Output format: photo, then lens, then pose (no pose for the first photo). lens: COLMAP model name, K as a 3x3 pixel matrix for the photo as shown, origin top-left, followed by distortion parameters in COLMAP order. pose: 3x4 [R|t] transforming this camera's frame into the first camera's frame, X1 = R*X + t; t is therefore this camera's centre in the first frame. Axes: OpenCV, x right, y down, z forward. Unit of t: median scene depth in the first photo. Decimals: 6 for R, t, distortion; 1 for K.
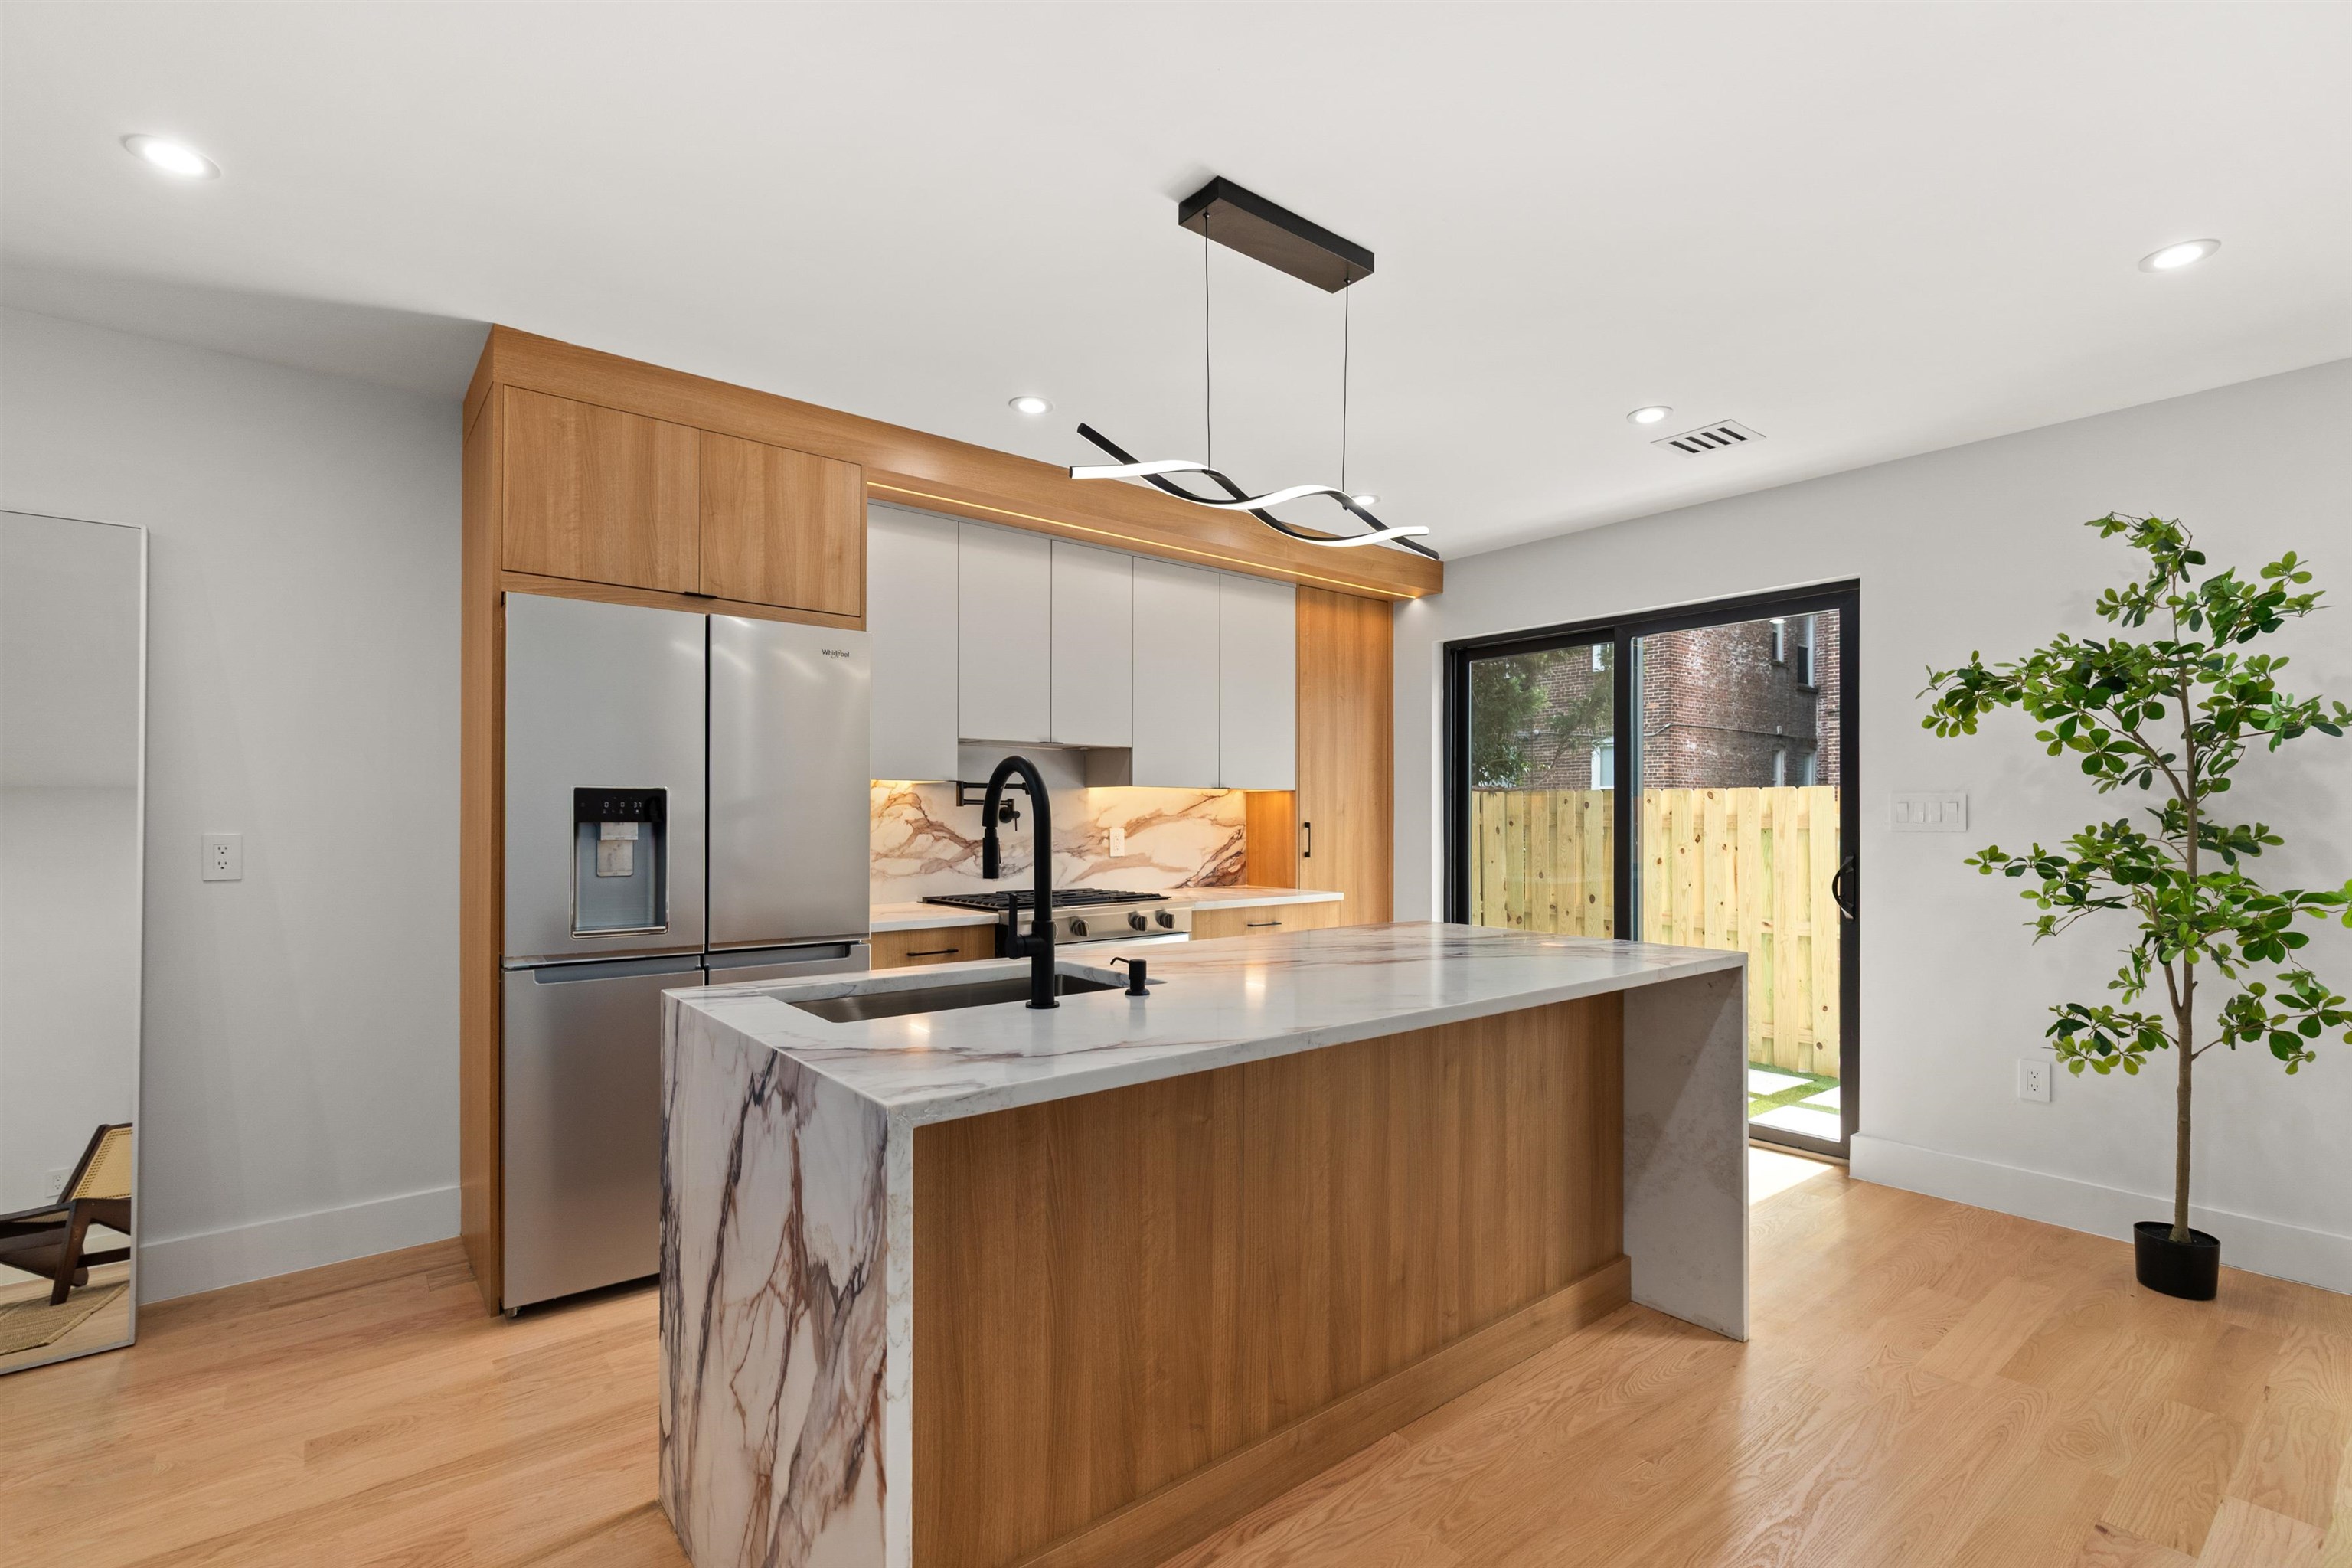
lens RADIAL K [[1071.0, 0, 1170.9], [0, 1071.0, 801.9], [0, 0, 1]] dist [0.005111, -0.000382]
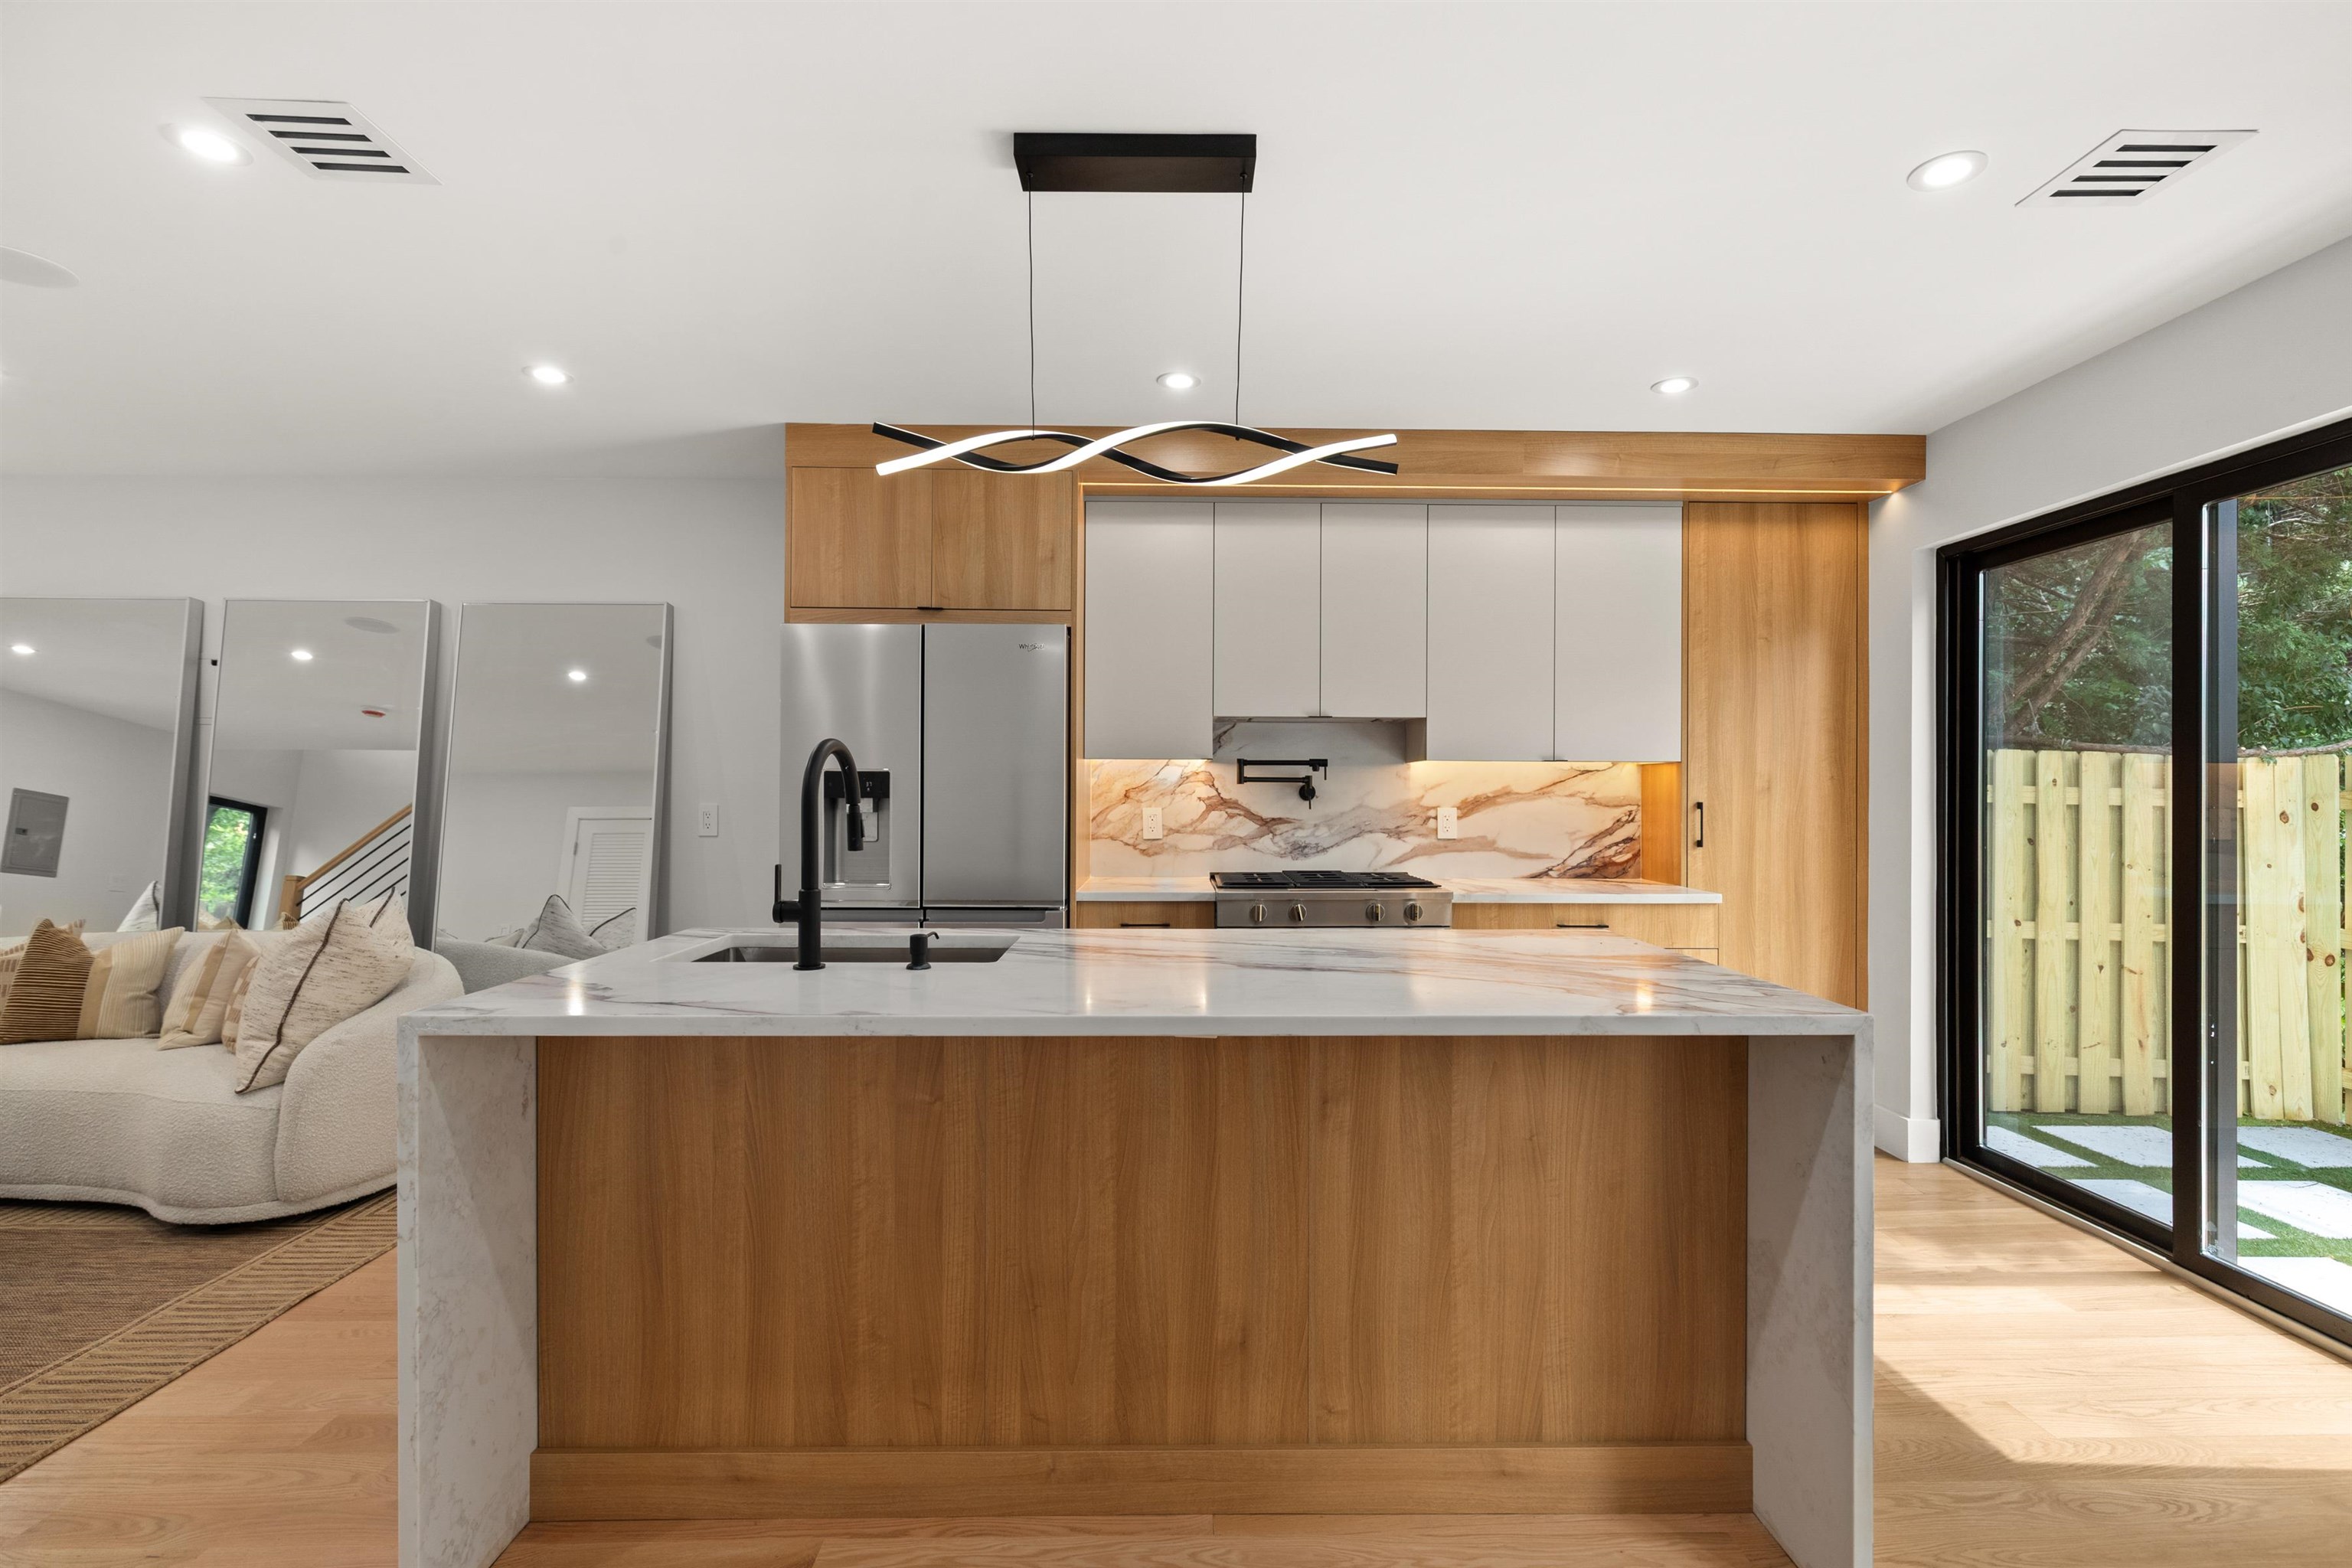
lens RADIAL K [[1085.7, 0, 1174.5], [0, 1085.7, 780.3], [0, 0, 1]] dist [-0.000522, -0.001117]
pose [[0.785243, -0.005476, -0.619163, 0.487917], [0.006497, 0.999979, -0.000604, 0.001134], [0.619154, -0.003549, 0.785262, 0.204776]]
